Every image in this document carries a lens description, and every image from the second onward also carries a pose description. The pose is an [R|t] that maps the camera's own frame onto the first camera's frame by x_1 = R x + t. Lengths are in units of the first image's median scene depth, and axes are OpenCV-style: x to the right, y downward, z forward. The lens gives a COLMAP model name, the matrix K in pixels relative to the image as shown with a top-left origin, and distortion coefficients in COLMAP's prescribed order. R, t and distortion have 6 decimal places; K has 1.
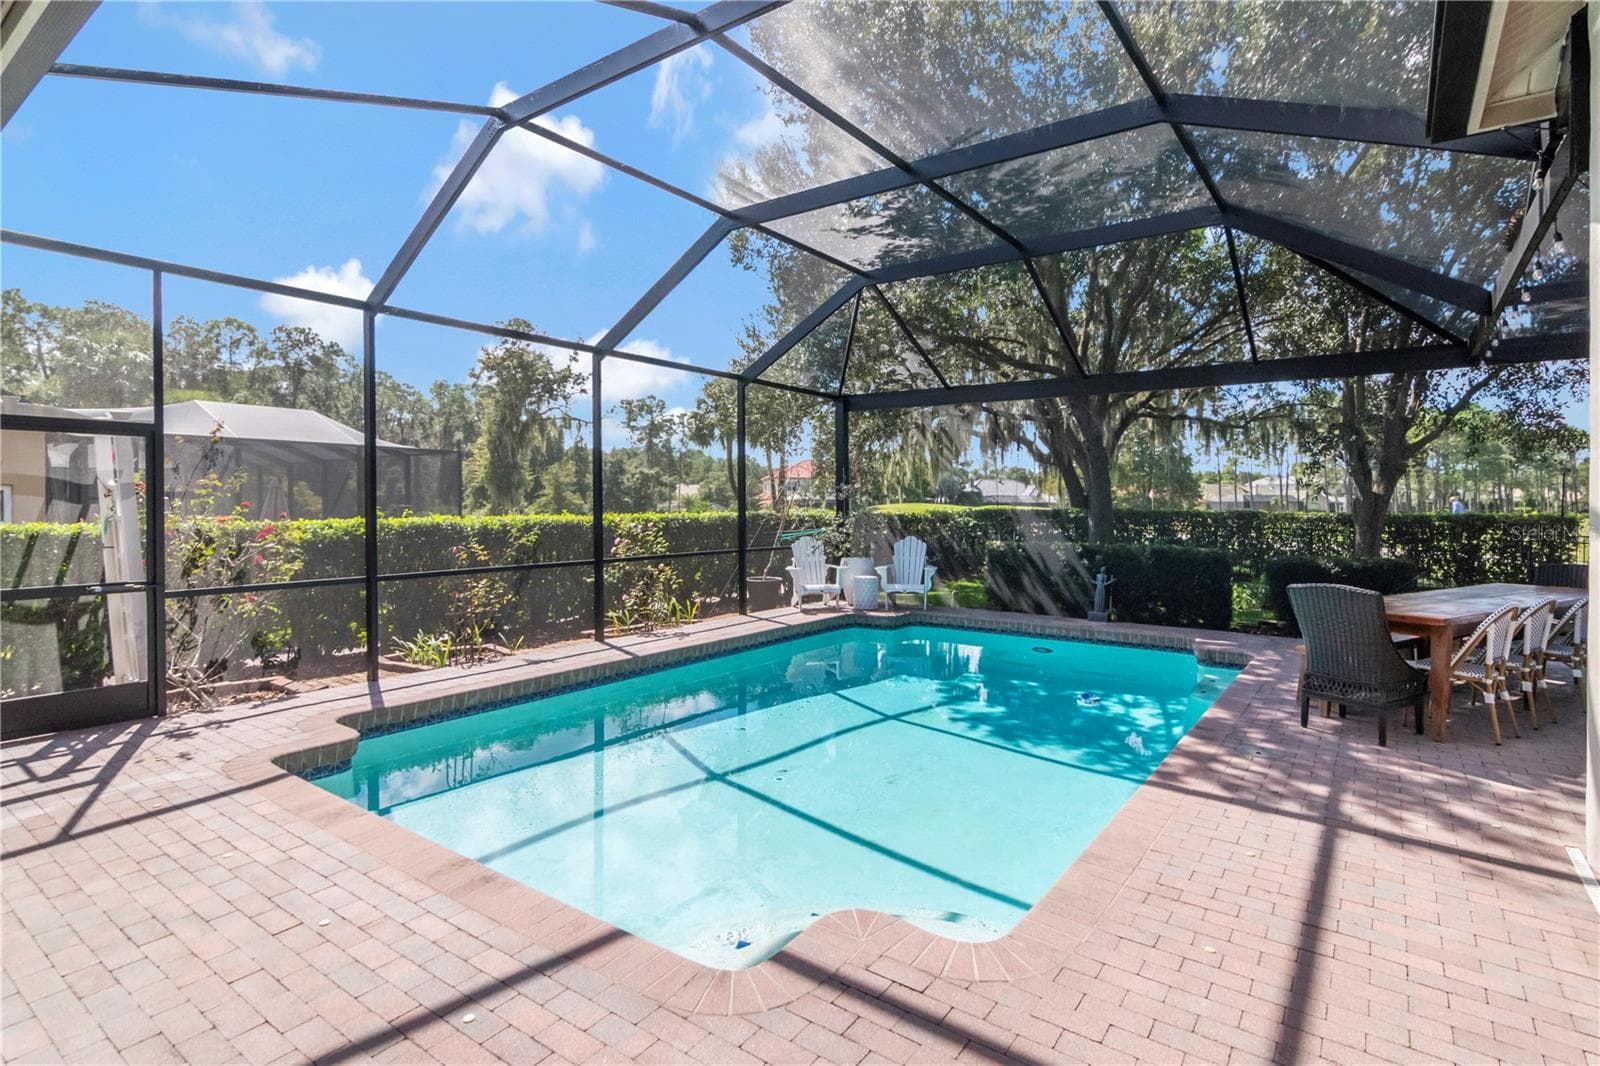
lens RADIAL K [[798.1, 0, 799.0], [0, 798.1, 530.7], [0, 0, 1]] dist [-0.005550, -0.001418]
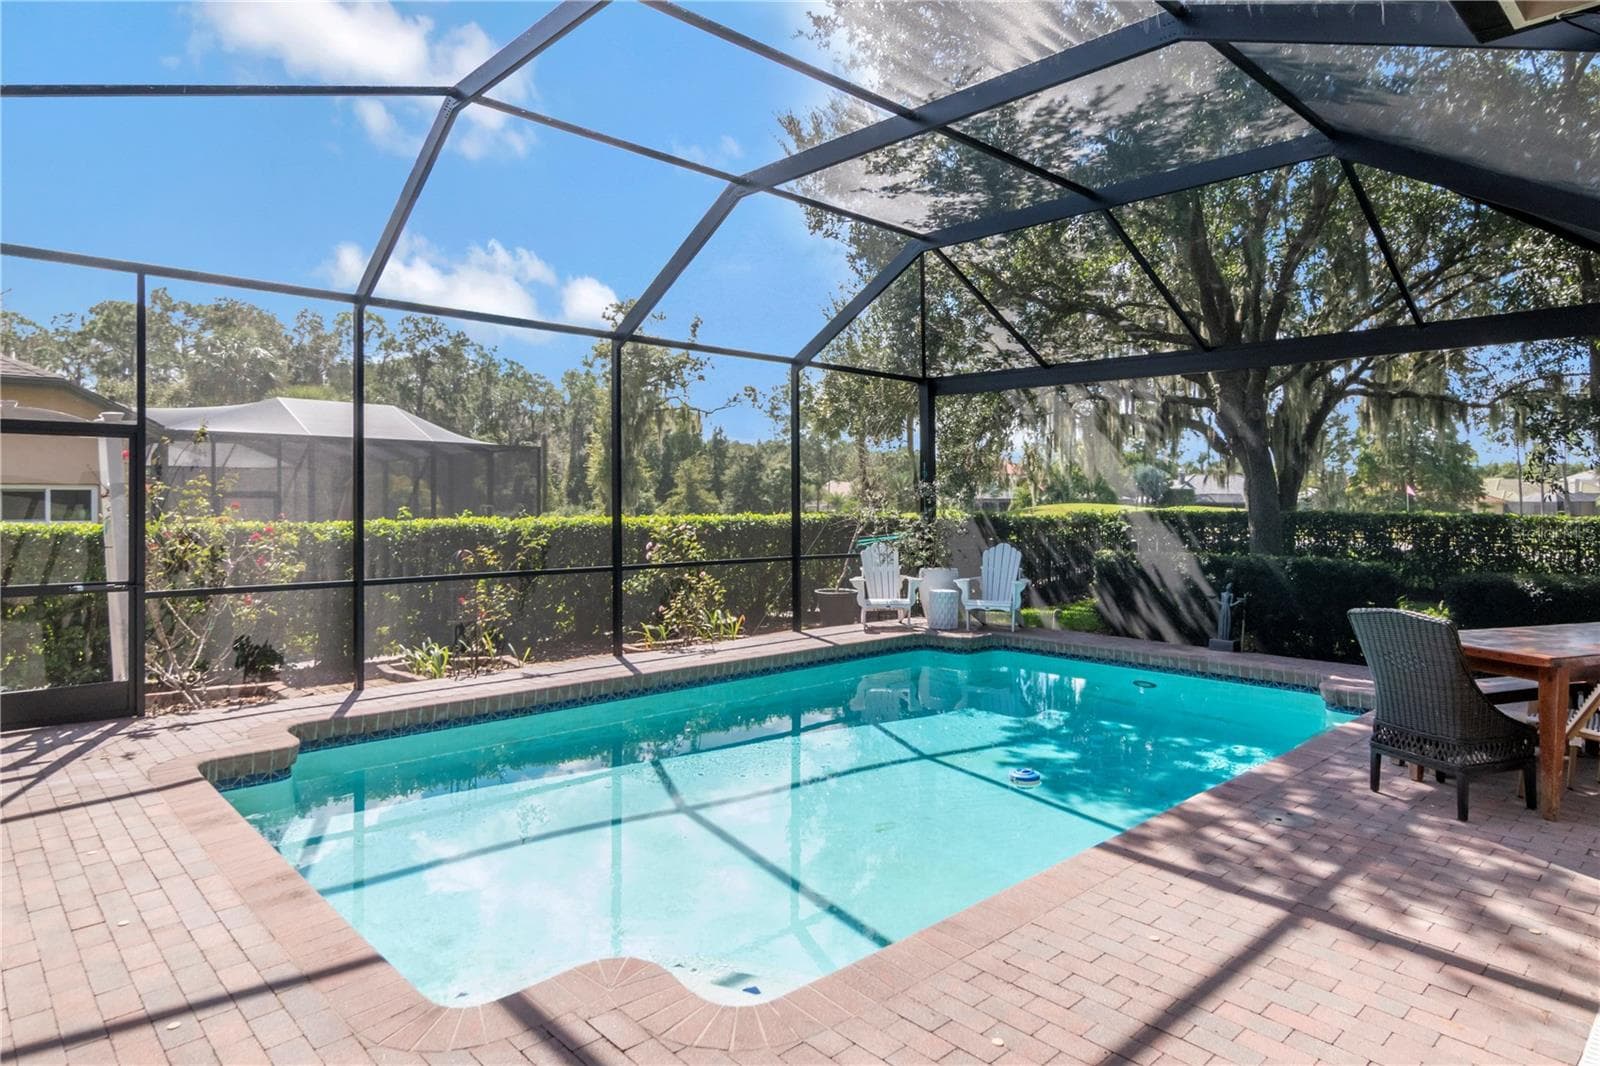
lens RADIAL K [[926.9, 0, 801.4], [0, 926.9, 522.5], [0, 0, 1]] dist [-0.006578, -0.002319]
pose [[0.984087, 0.004842, -0.177623, 0.176403], [-0.007254, 0.999890, -0.012930, -0.001552], [0.177540, 0.014013, 0.984014, 0.000223]]
